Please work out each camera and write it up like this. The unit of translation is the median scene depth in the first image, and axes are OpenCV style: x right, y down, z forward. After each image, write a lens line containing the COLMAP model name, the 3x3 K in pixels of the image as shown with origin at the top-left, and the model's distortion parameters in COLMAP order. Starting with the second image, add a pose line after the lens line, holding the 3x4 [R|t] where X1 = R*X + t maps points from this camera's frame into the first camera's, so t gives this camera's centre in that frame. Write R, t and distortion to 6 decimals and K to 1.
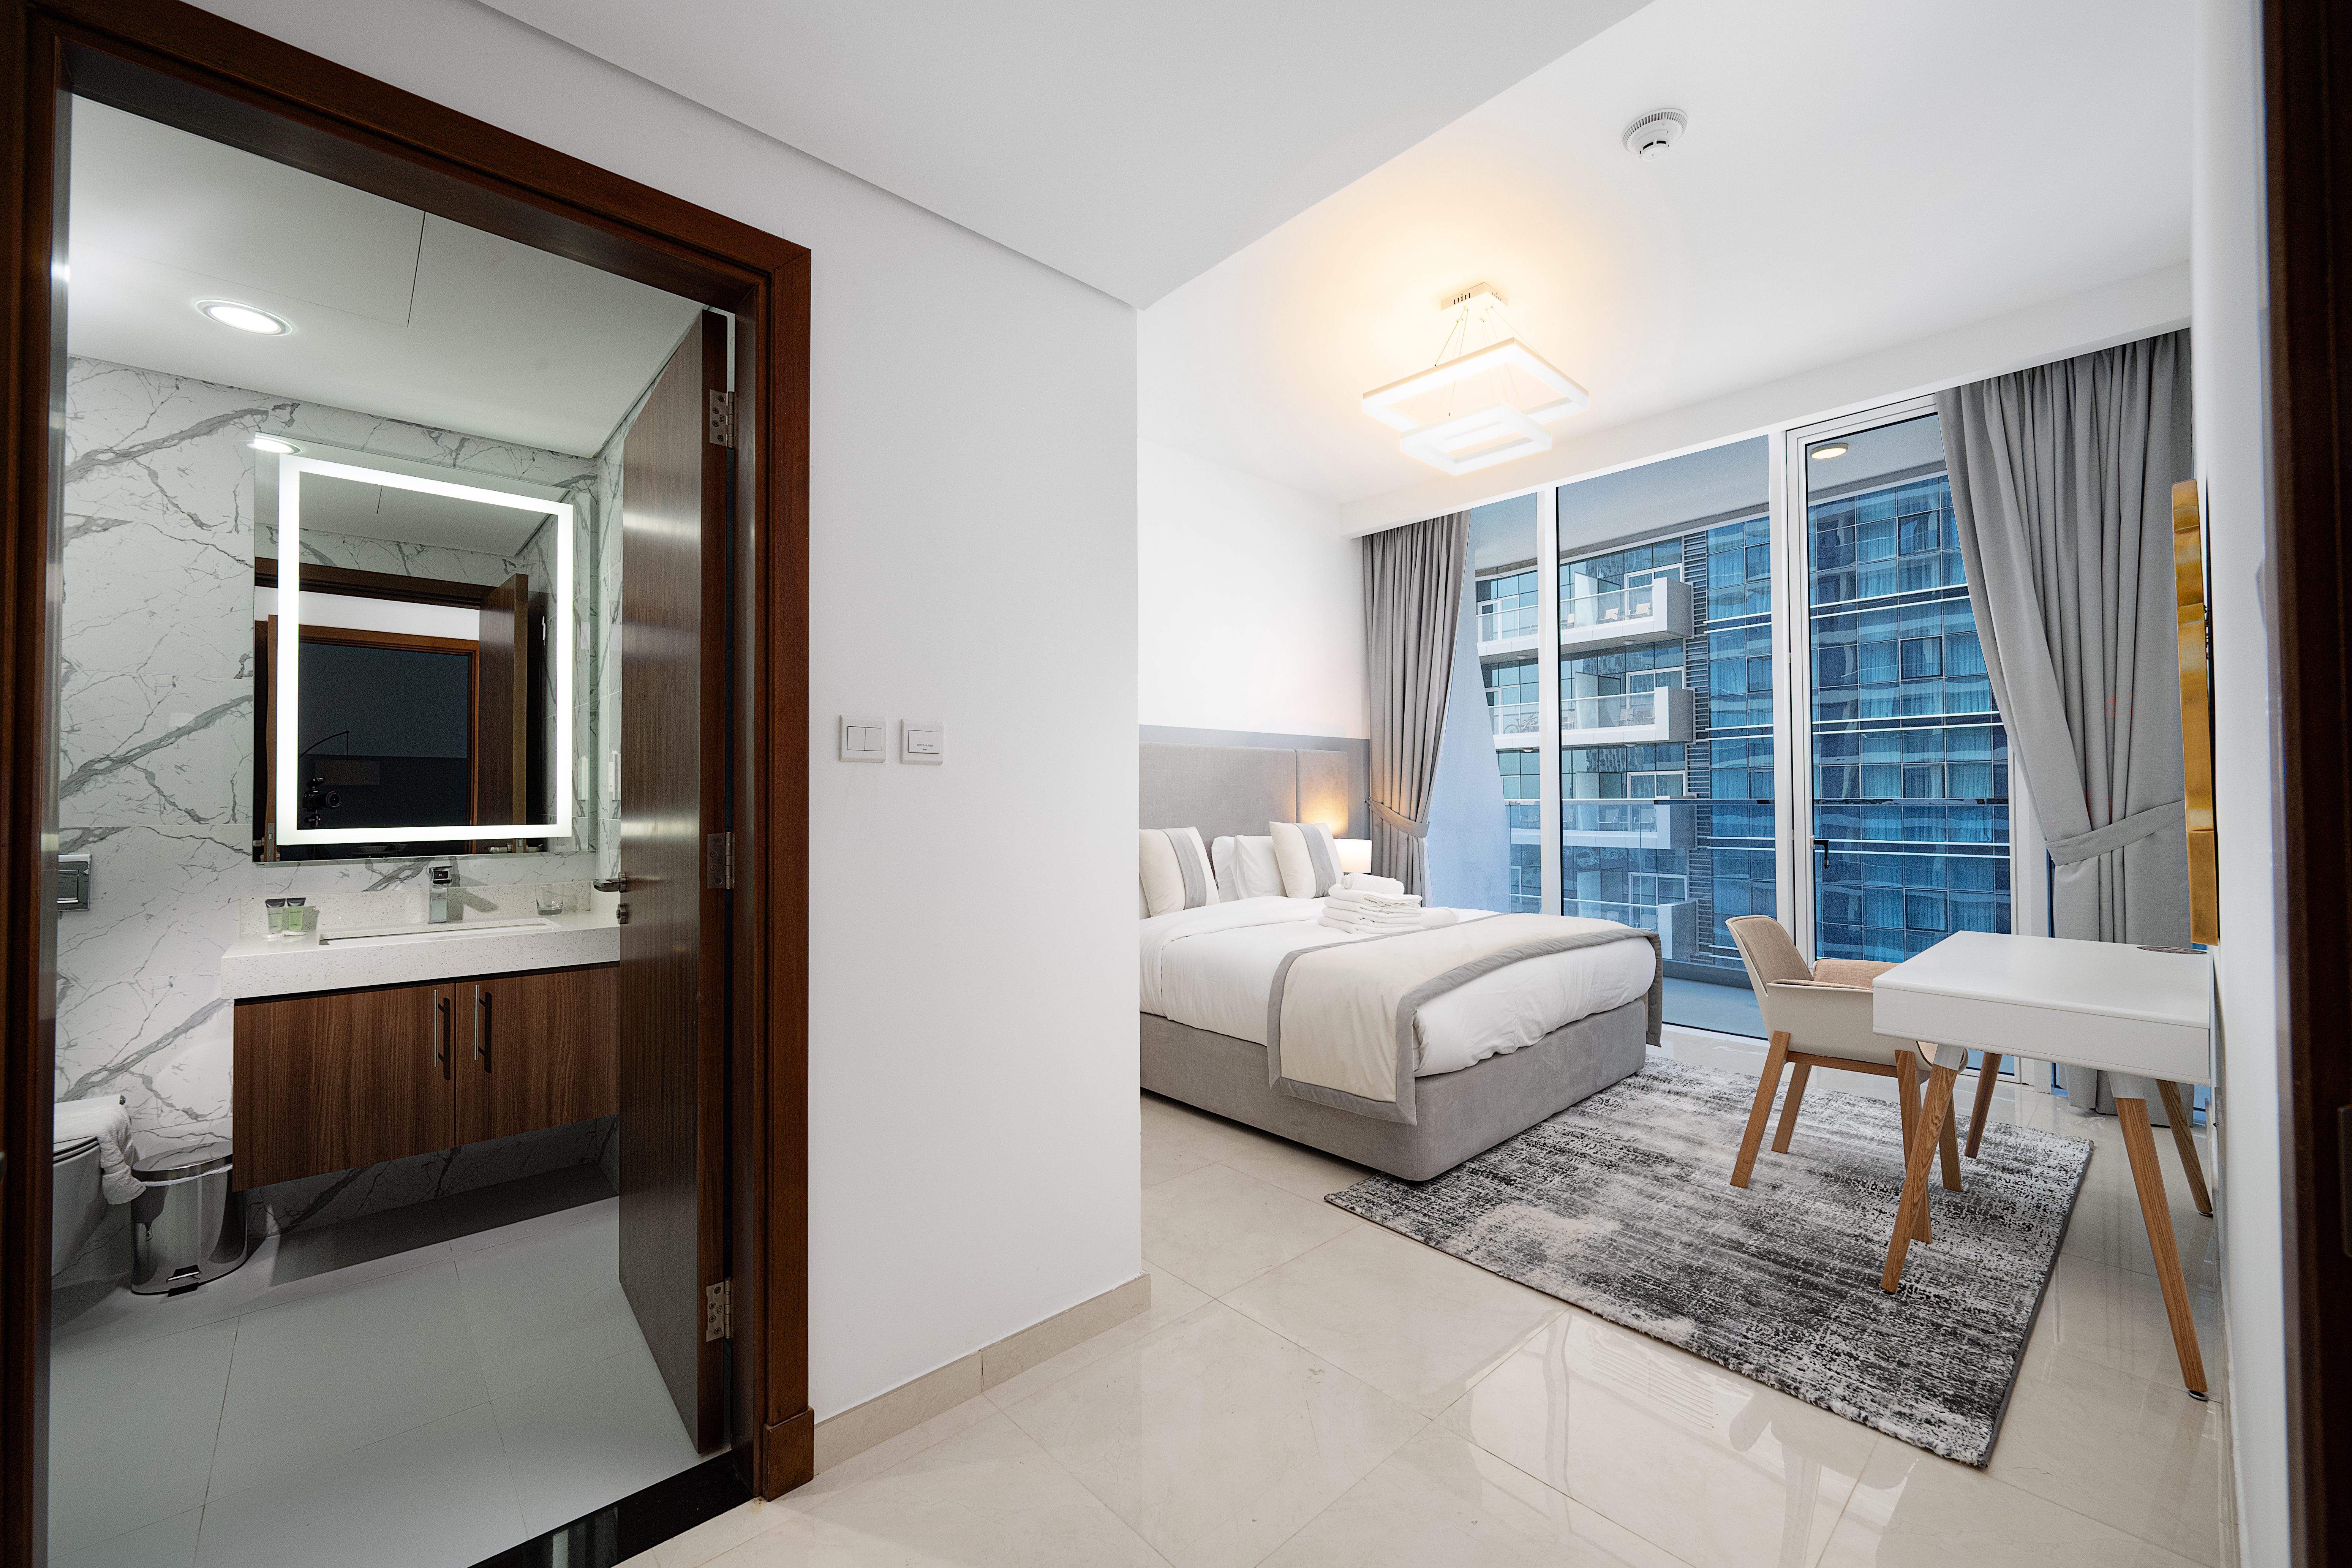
lens RADIAL K [[926.8, 0, 1169.5], [0, 926.8, 788.3], [0, 0, 1]] dist [0.000014, 0.000017]
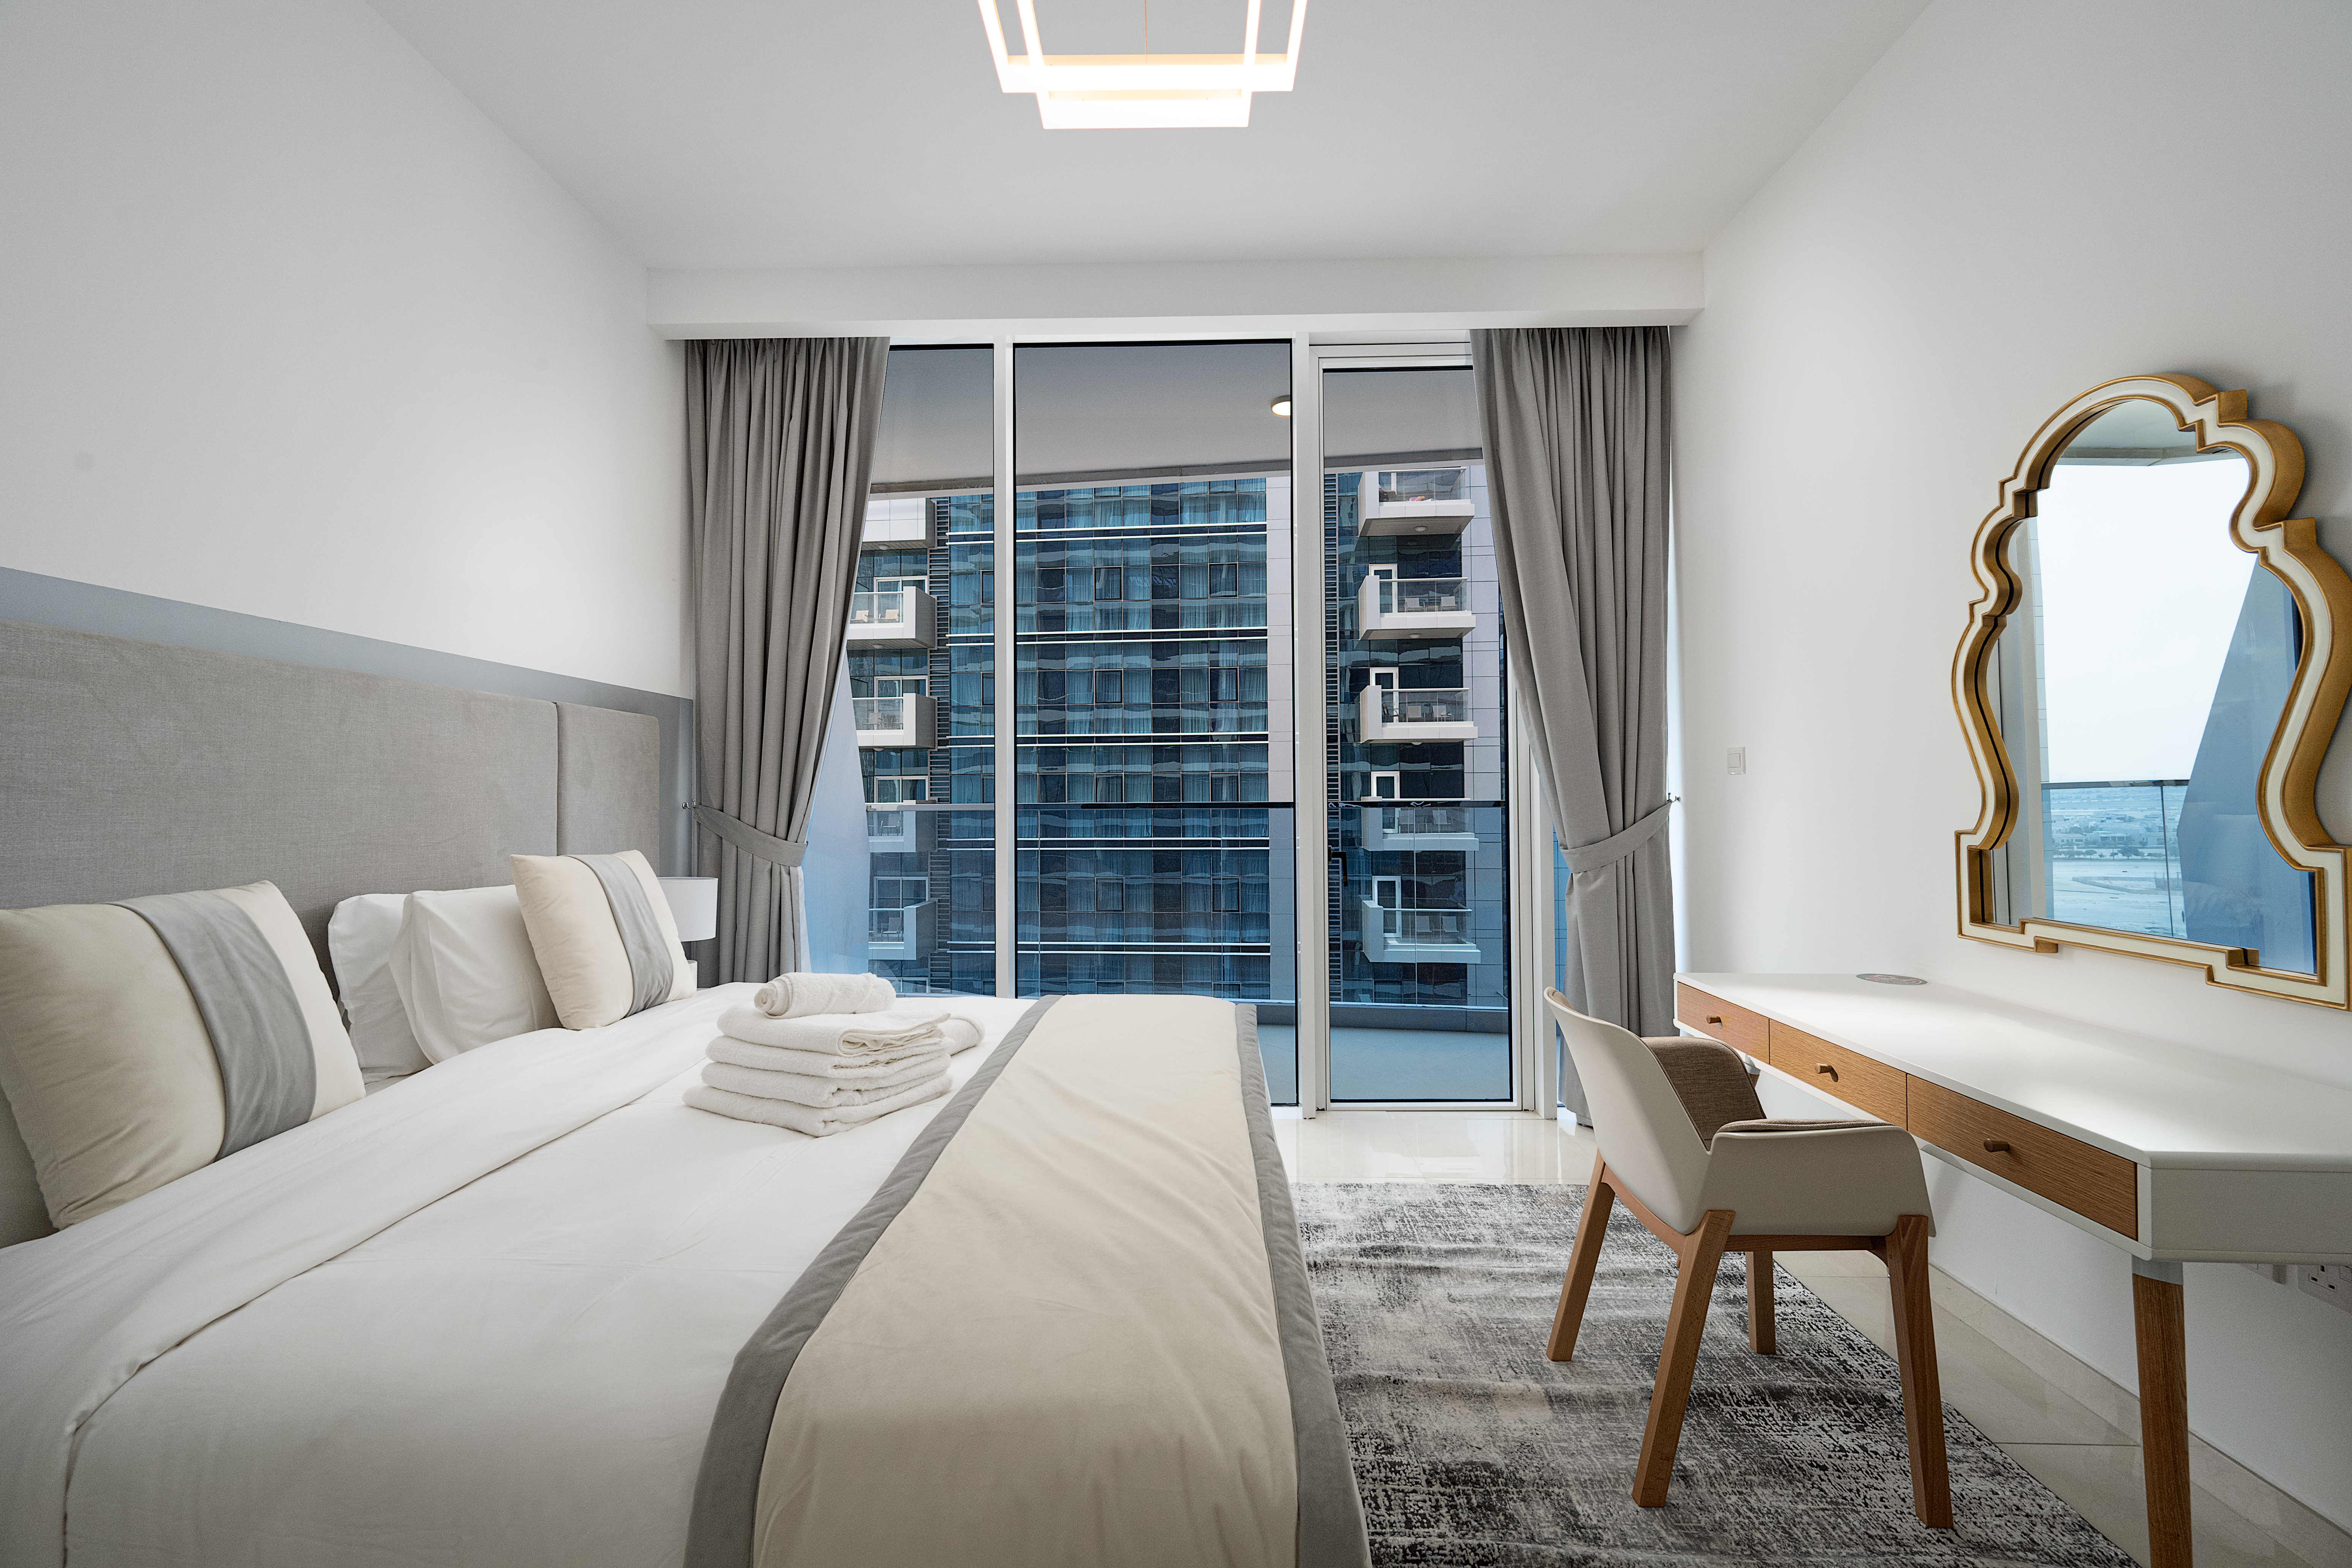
lens RADIAL K [[926.8, 0, 1169.5], [0, 926.8, 788.3], [0, 0, 1]] dist [0.000014, 0.000017]
pose [[0.697483, 0.009385, 0.716540, 0.011944], [-0.005376, 0.999955, -0.007865, 0.007099], [-0.716581, 0.001633, 0.697502, 0.463323]]
